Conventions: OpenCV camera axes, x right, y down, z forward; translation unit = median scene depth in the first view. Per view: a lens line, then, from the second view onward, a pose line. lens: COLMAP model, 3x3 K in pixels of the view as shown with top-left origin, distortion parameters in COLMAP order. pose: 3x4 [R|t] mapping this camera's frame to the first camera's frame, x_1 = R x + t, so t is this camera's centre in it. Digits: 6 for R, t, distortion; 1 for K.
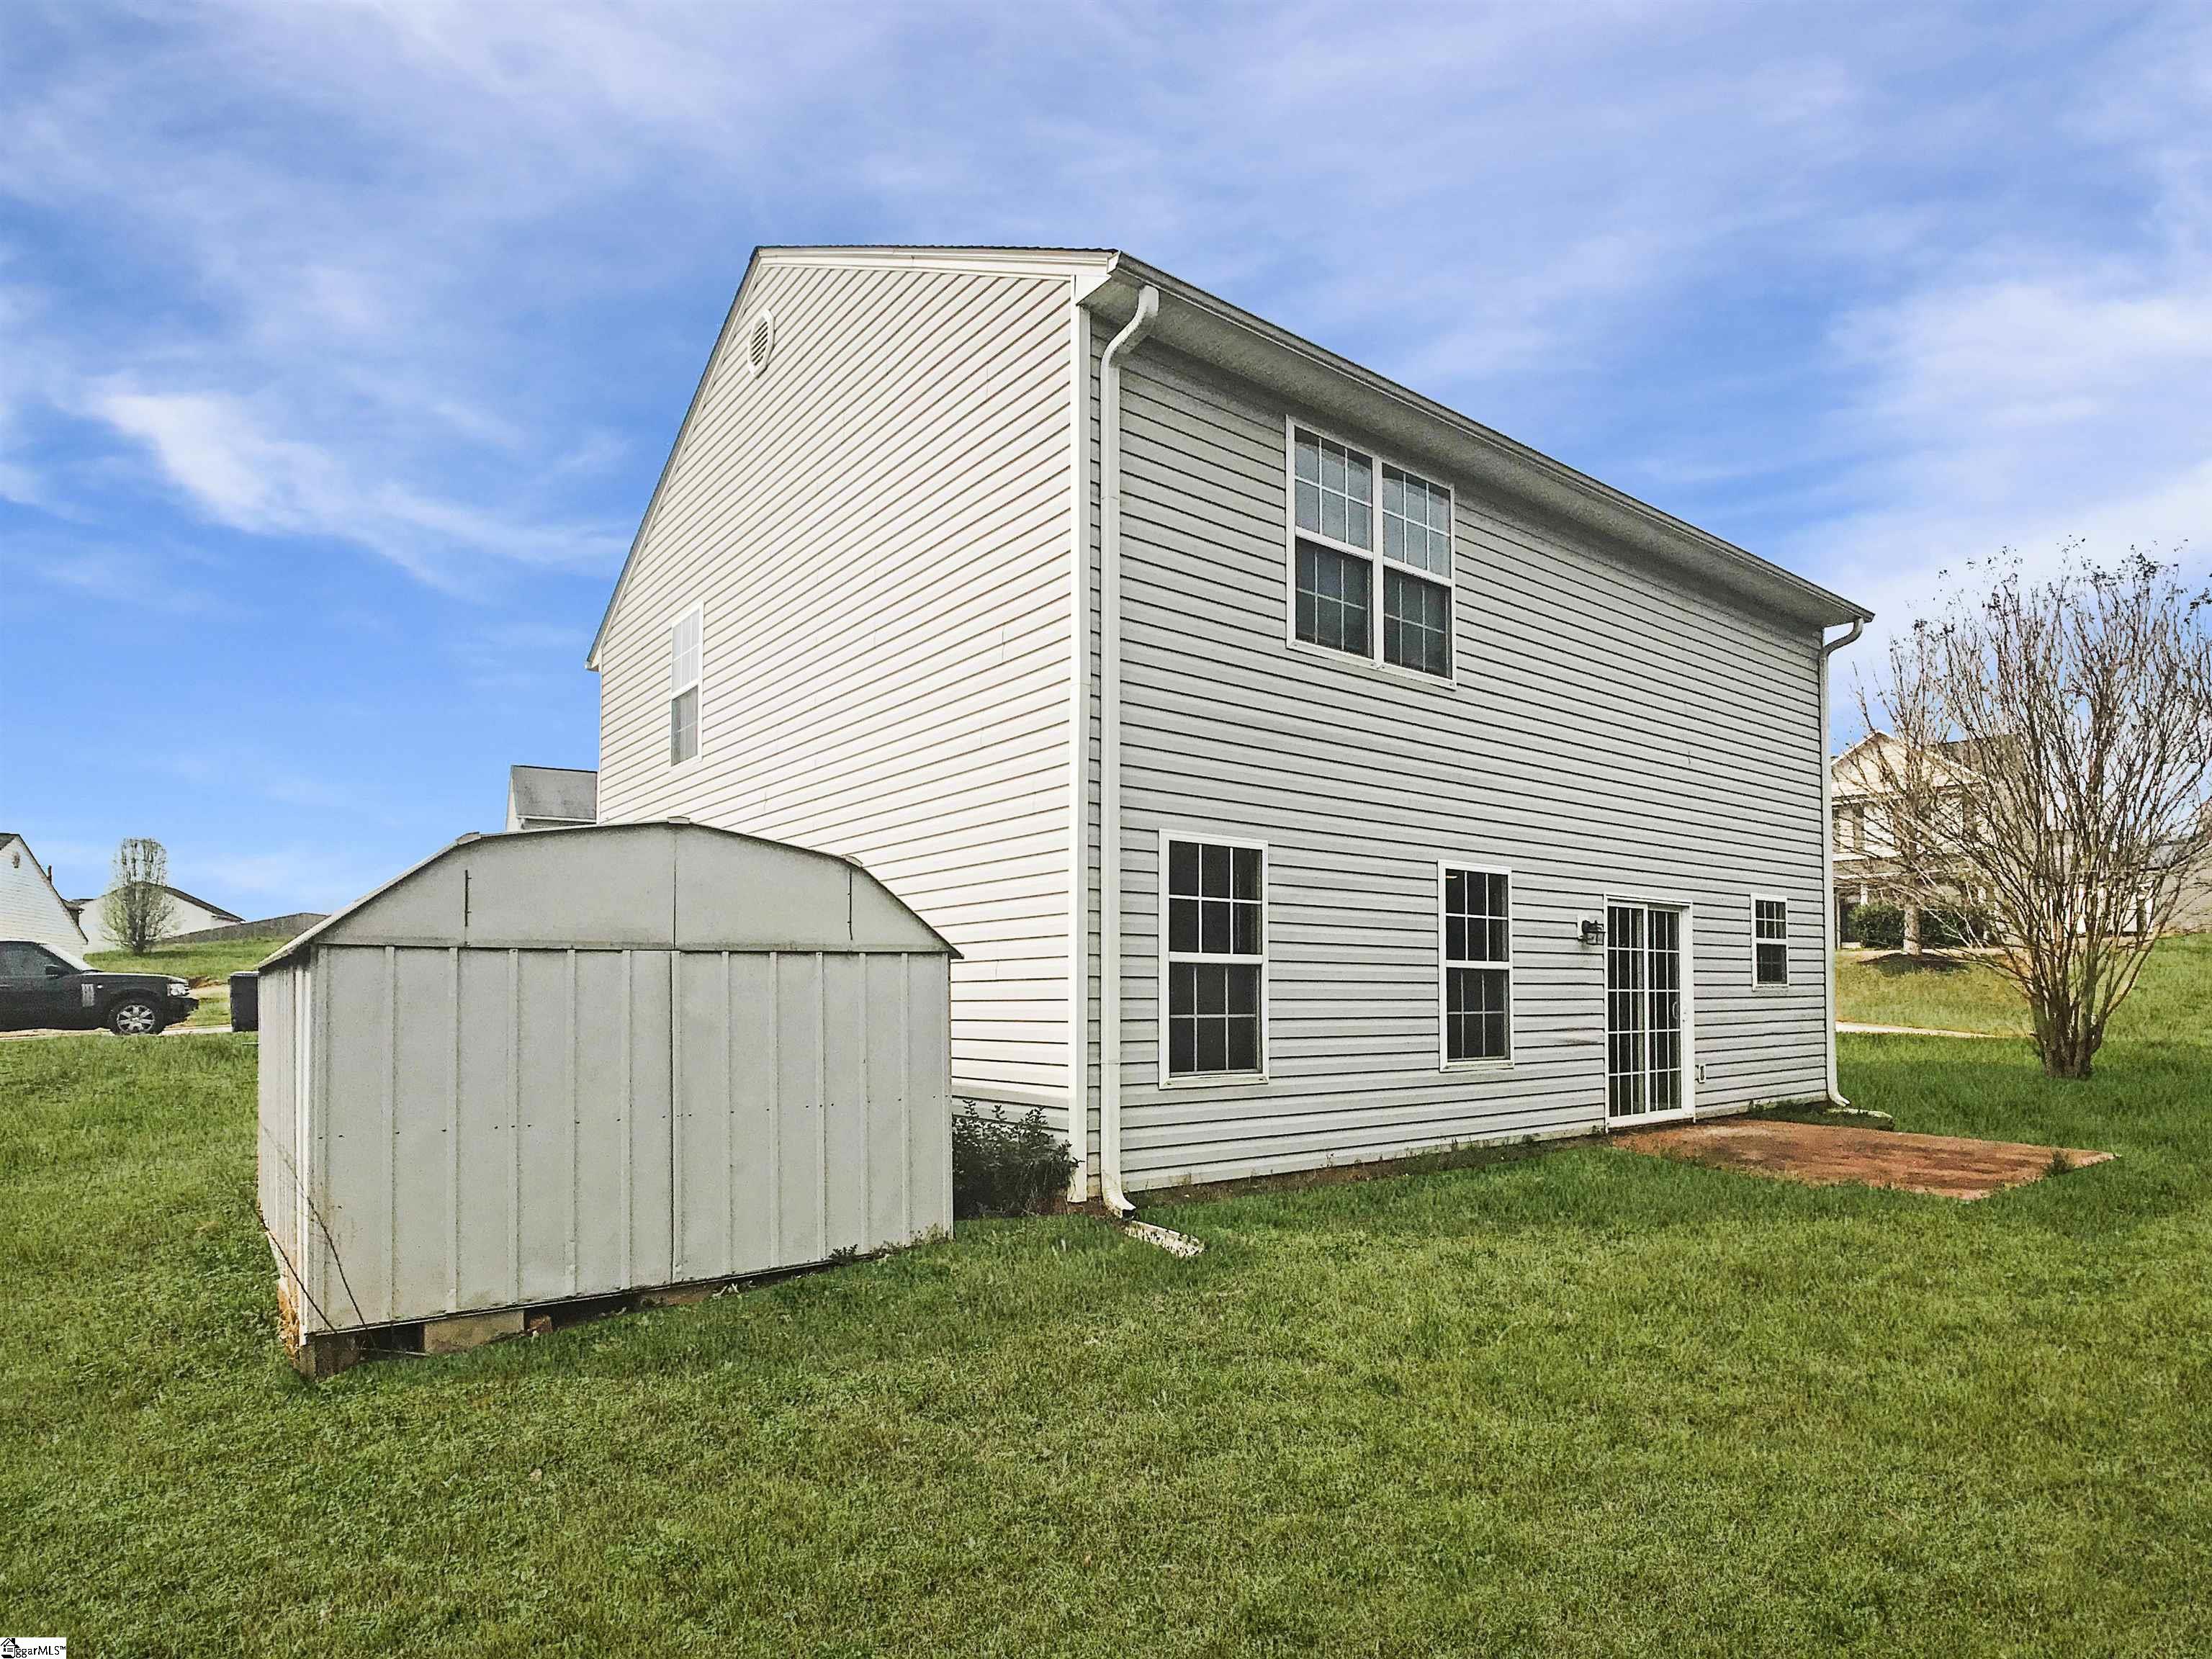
lens RADIAL K [[1205.6, 0, 1117.0], [0, 1205.6, 819.8], [0, 0, 1]] dist [-0.001288, -0.000893]
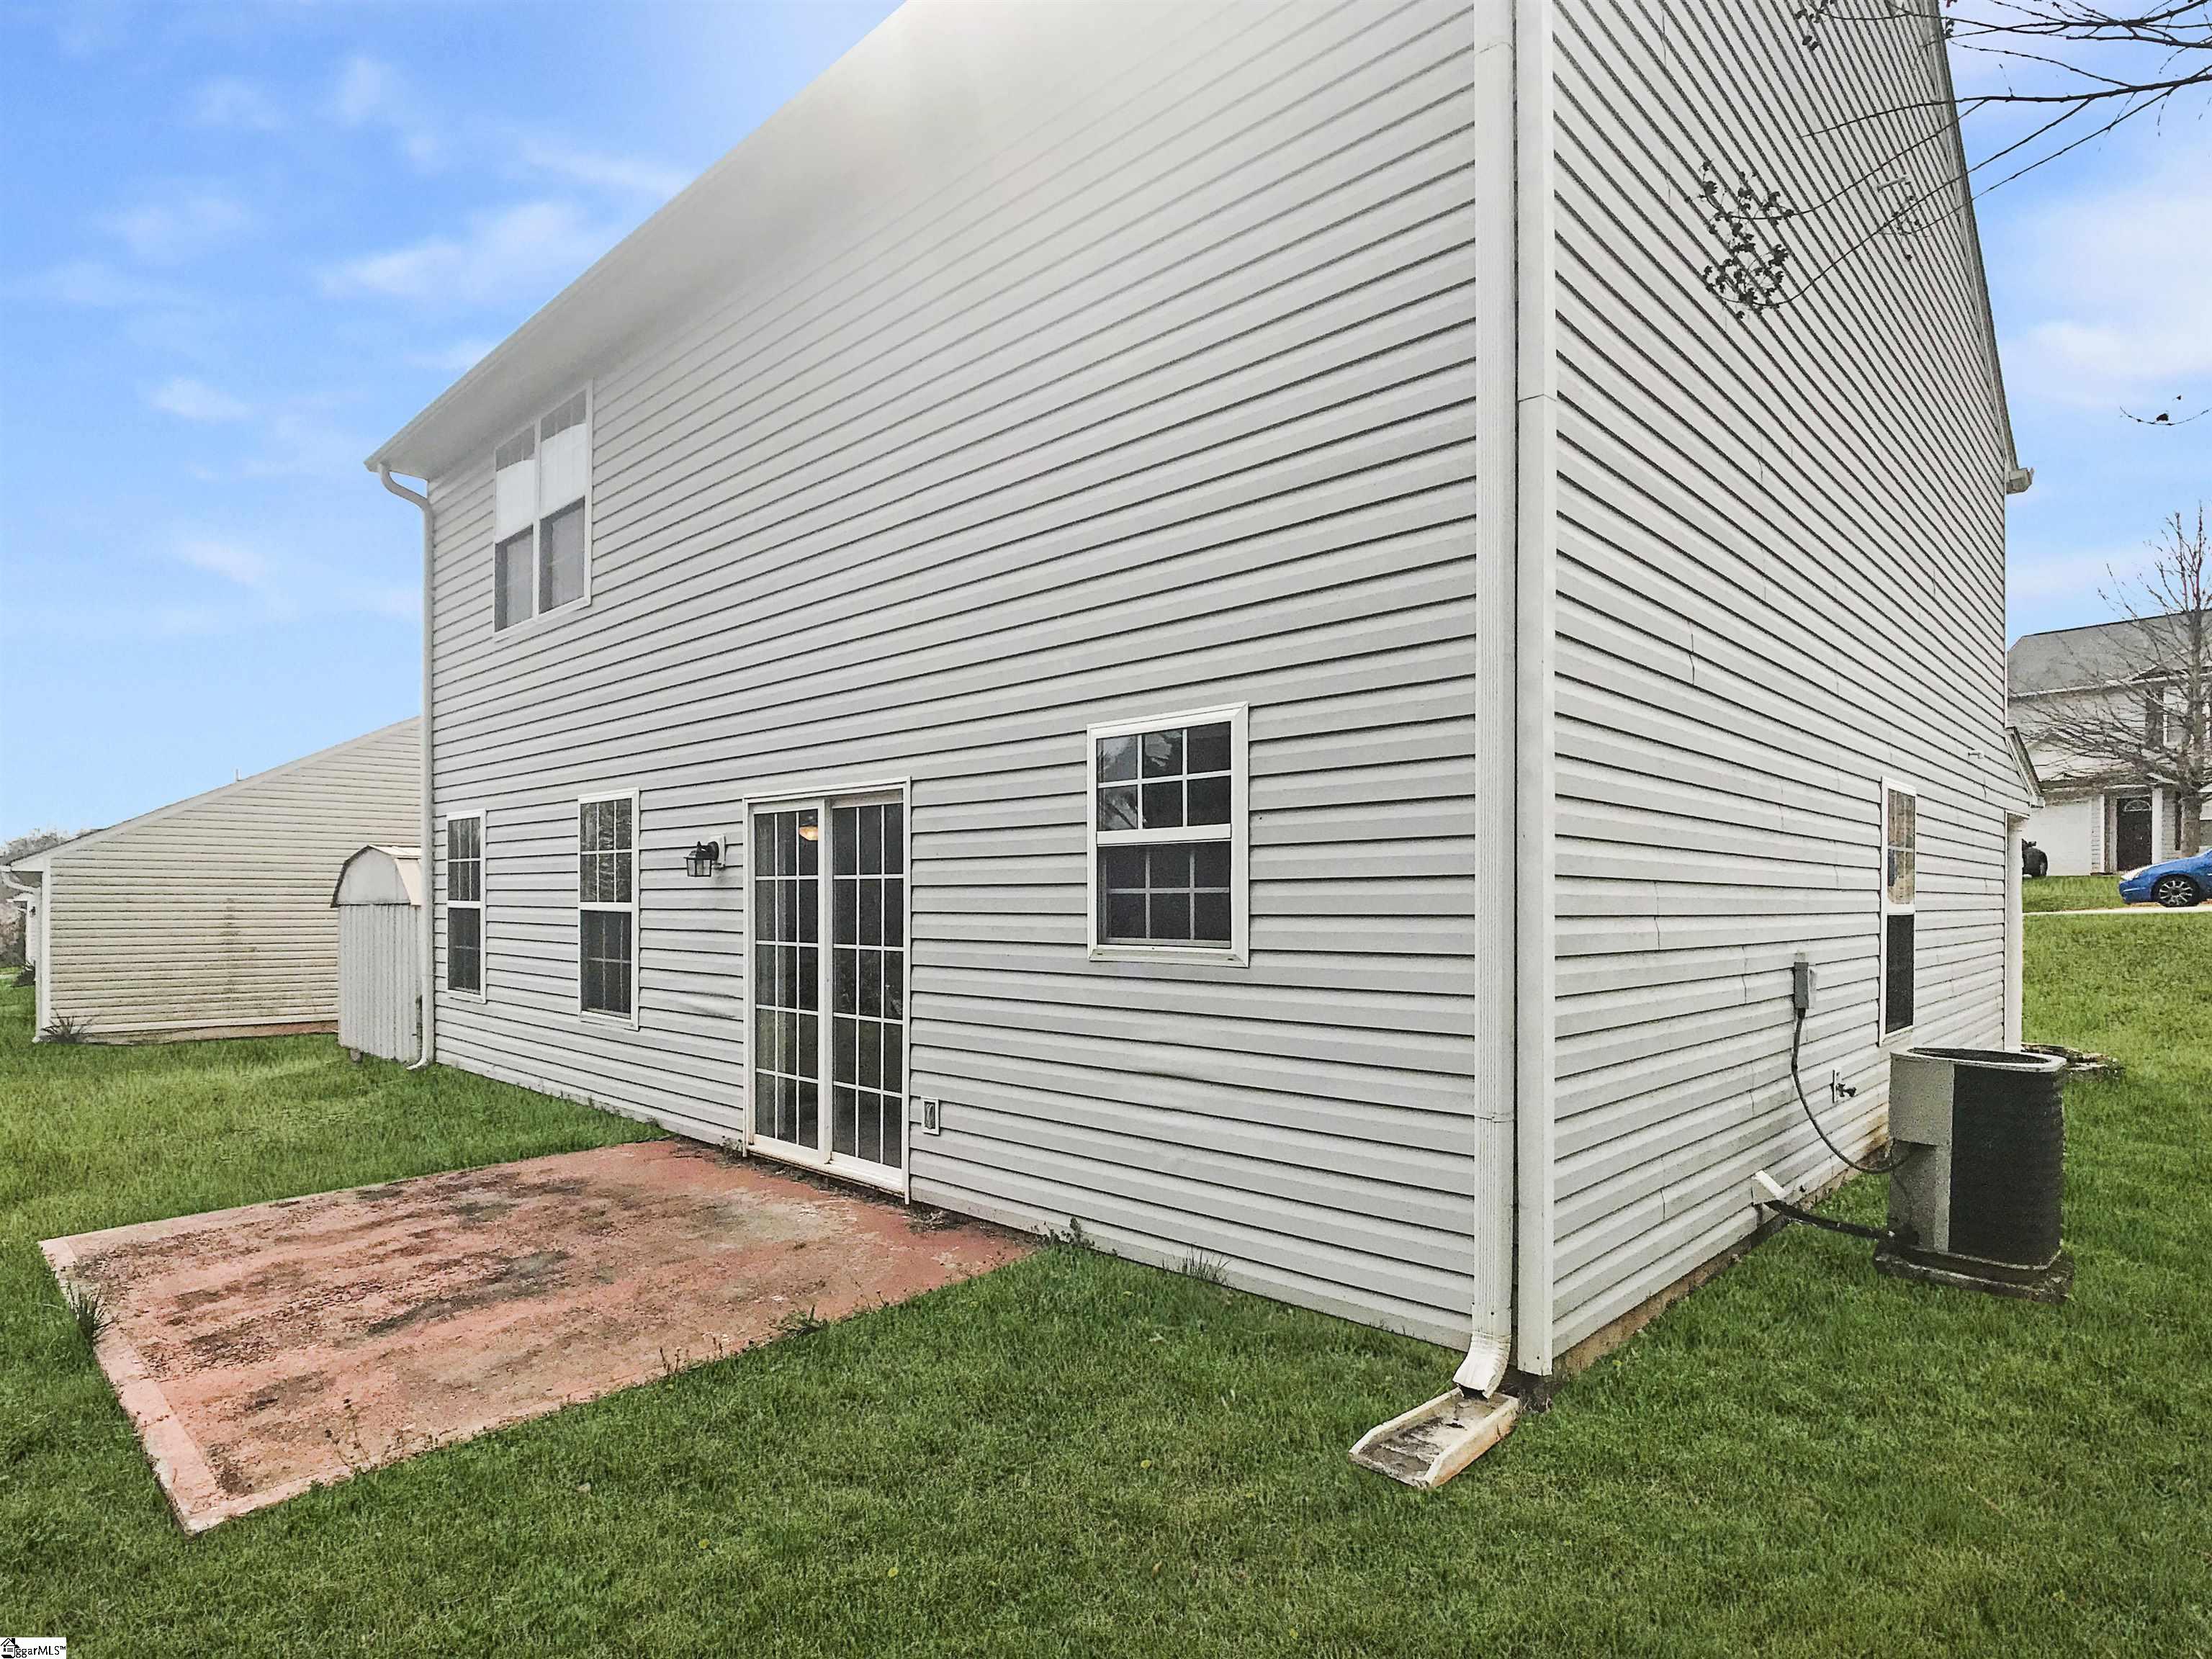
lens RADIAL K [[1205.6, 0, 1117.0], [0, 1205.6, 819.8], [0, 0, 1]] dist [-0.001288, -0.000893]
pose [[0.147490, -0.070327, -0.986560, 1.120537], [0.130510, 0.990131, -0.051070, 0.138447], [0.980415, -0.121223, 0.155213, 1.130959]]
